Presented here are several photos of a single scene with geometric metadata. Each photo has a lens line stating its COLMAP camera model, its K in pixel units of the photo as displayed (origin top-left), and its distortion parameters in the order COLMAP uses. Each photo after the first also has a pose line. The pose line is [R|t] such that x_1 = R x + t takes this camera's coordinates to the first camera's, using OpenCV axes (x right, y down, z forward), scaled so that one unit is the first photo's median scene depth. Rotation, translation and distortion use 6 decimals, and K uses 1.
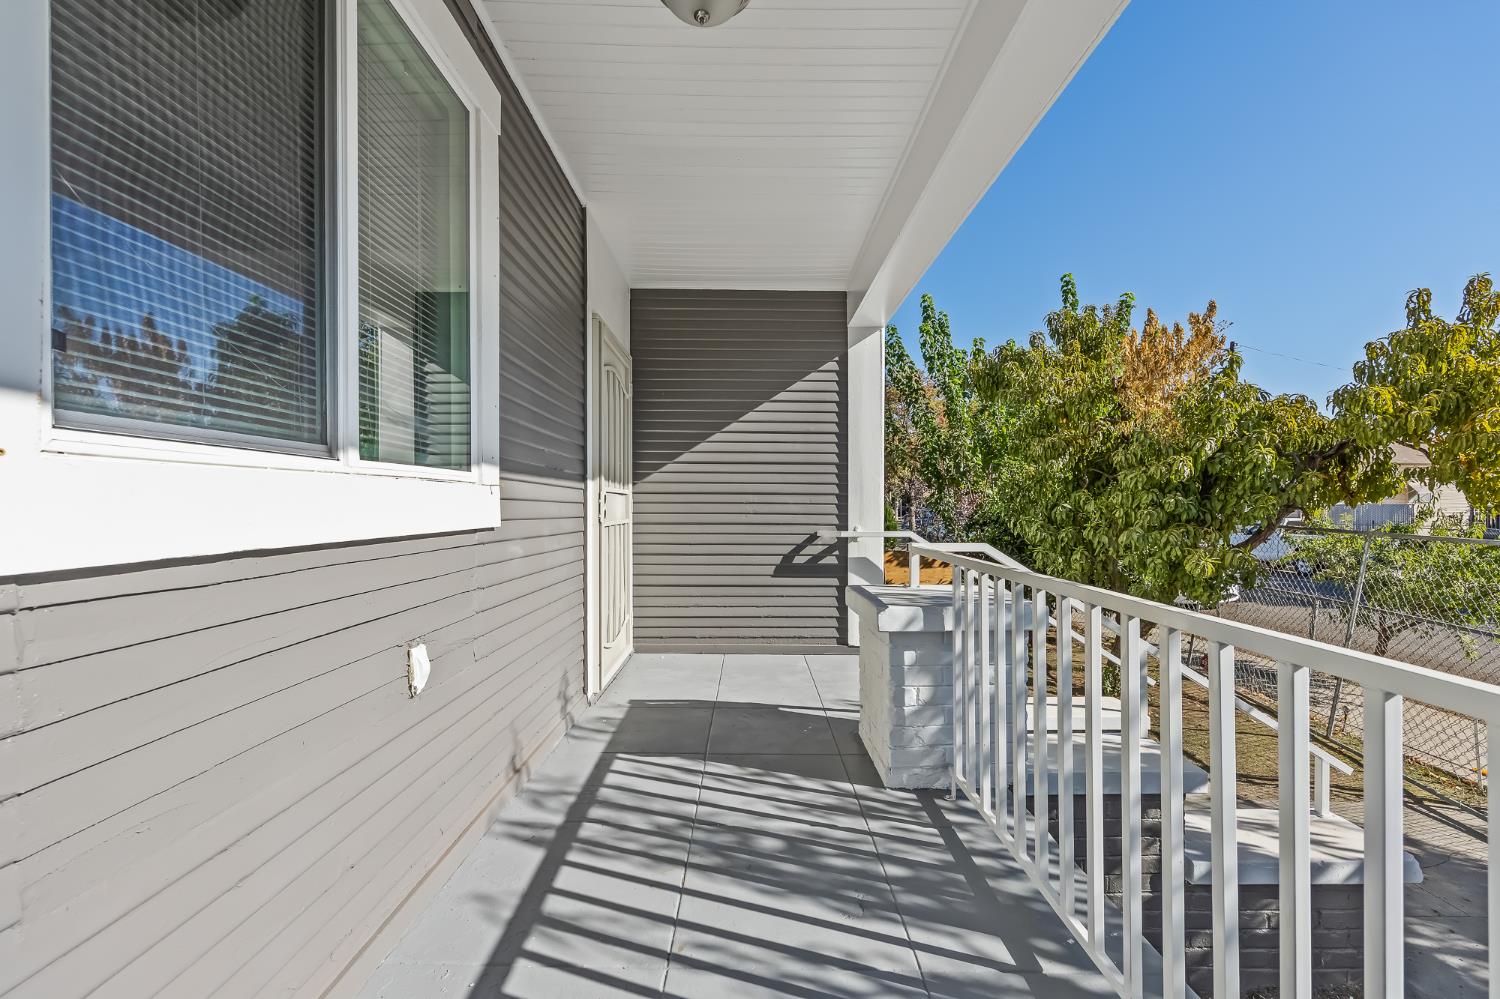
lens RADIAL K [[608.1, 0, 756.4], [0, 608.1, 507.2], [0, 0, 1]] dist [0.000331, 0.000681]
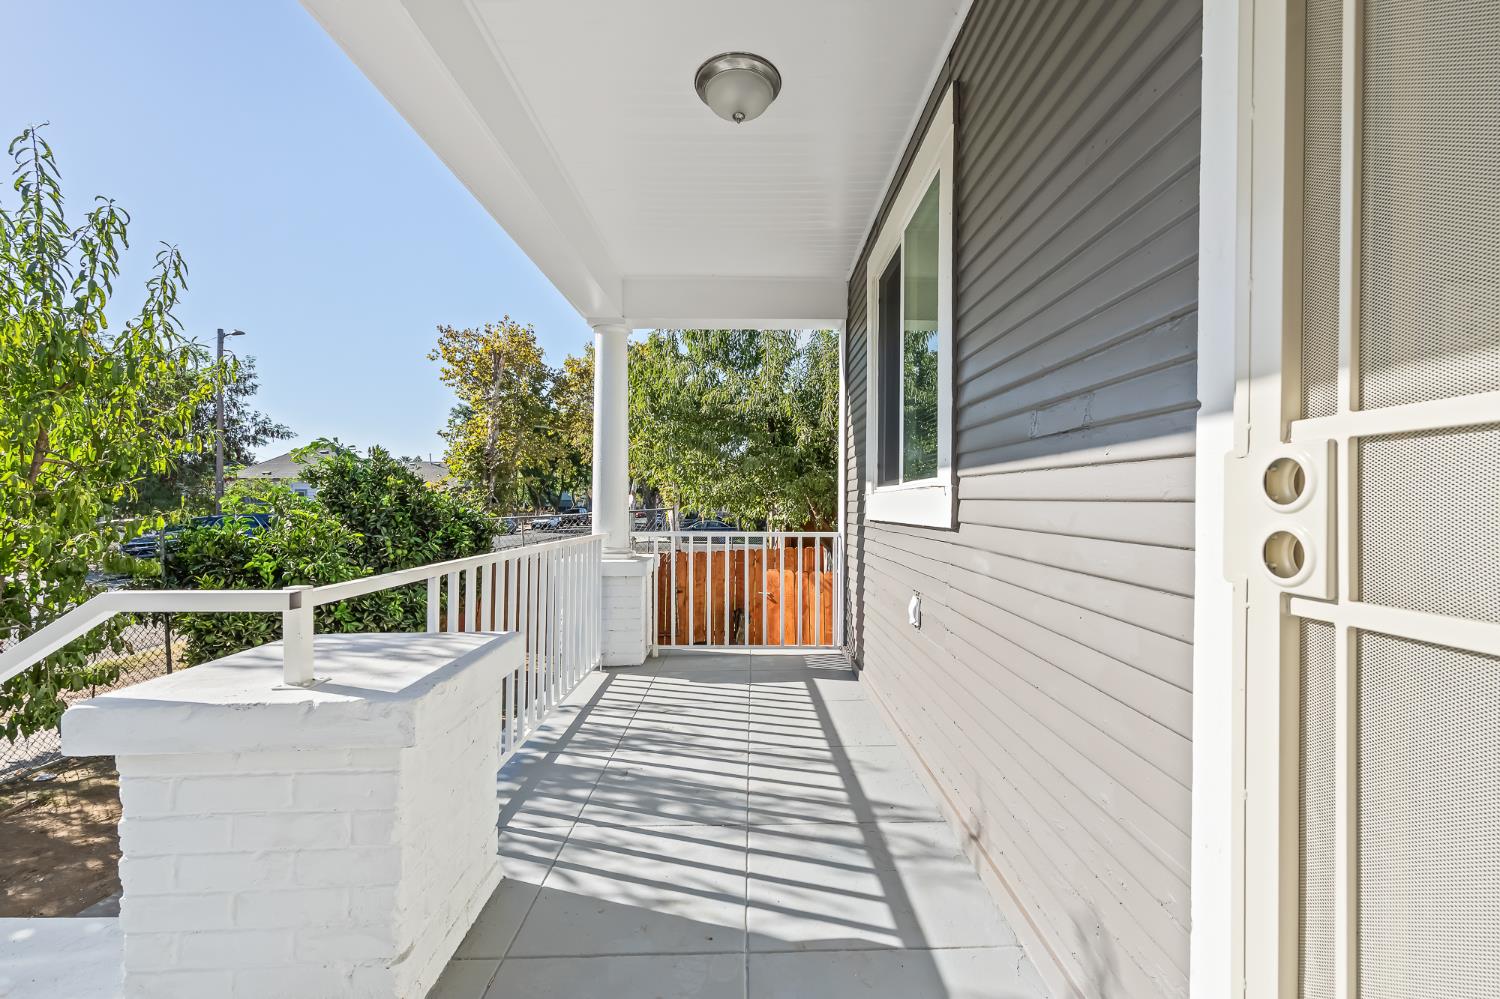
lens RADIAL K [[608.1, 0, 756.4], [0, 608.1, 507.2], [0, 0, 1]] dist [0.000331, 0.000681]
pose [[-0.999948, -0.010120, 0.001303, -0.113274], [-0.010114, 0.999940, 0.004102, -0.005791], [-0.001345, 0.004088, -0.999991, 1.986344]]
